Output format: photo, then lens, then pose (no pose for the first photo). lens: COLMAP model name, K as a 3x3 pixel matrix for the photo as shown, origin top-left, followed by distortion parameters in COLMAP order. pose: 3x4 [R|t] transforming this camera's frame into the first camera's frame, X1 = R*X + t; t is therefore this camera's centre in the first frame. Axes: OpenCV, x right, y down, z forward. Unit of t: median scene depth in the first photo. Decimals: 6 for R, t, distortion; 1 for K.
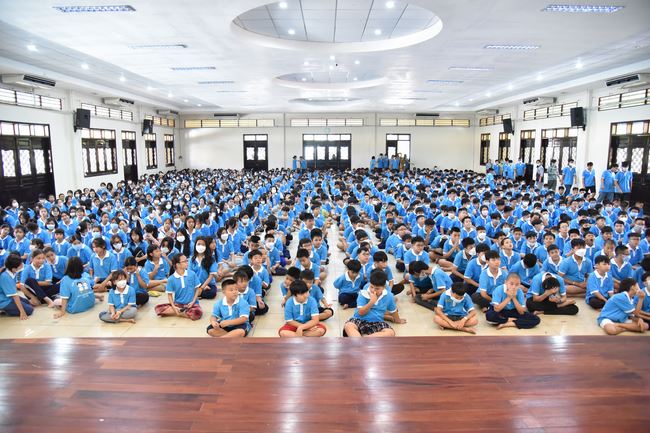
lens RADIAL K [[443.4, 0, 325.0], [0, 443.4, 216.5], [0, 0, 1]] dist [-0.120485, 0.077234]
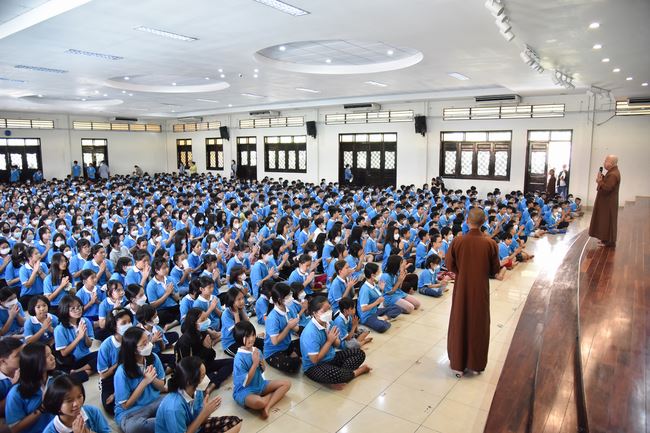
lens RADIAL K [[443.4, 0, 325.0], [0, 443.4, 216.5], [0, 0, 1]] dist [-0.120485, 0.077234]
pose [[0.590883, -0.116109, 0.798358, -0.372581], [0.122498, 0.991028, 0.053466, -0.020443], [-0.797403, 0.066205, 0.599804, 0.114747]]
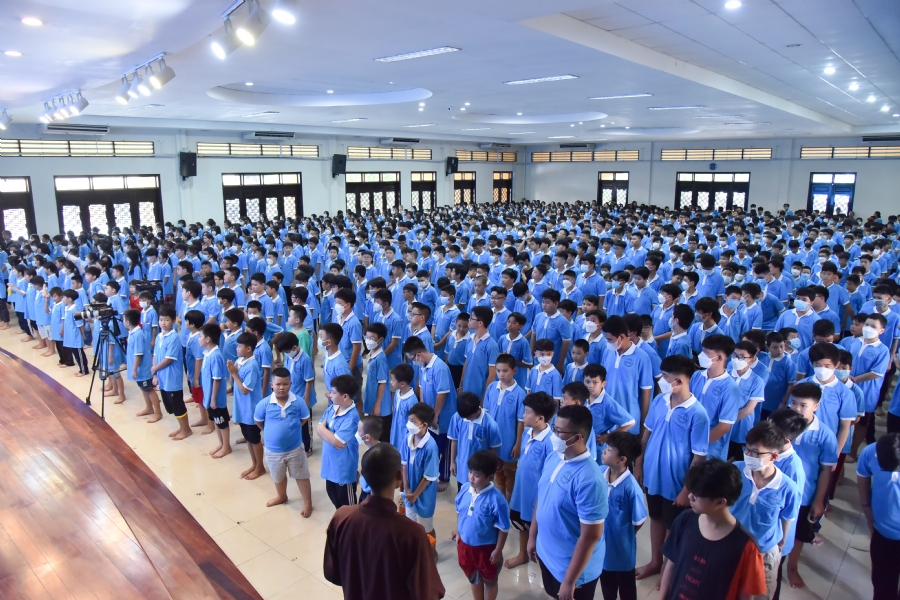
lens RADIAL K [[639.3, 0, 465.6], [0, 639.3, 303.2], [0, 0, 1]] dist [-0.070140, 0.007510]
pose [[0.768568, 0.128266, -0.626778, 0.441204], [-0.096730, 0.991731, 0.084339, -0.046267], [0.632413, -0.004192, 0.774620, 0.039301]]
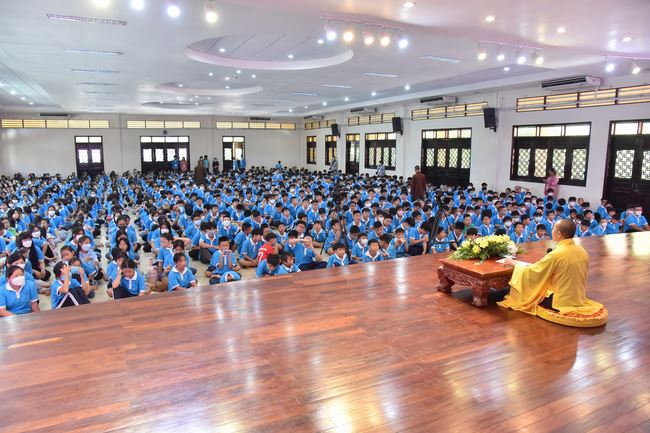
lens RADIAL K [[440.8, 0, 319.5], [0, 440.8, 218.9], [0, 0, 1]] dist [-0.115200, 0.066022]
pose [[0.902437, -0.063903, 0.426056, -0.145475], [0.061999, 0.997907, 0.018354, 0.009468], [-0.426338, 0.009852, 0.904510, -0.065883]]
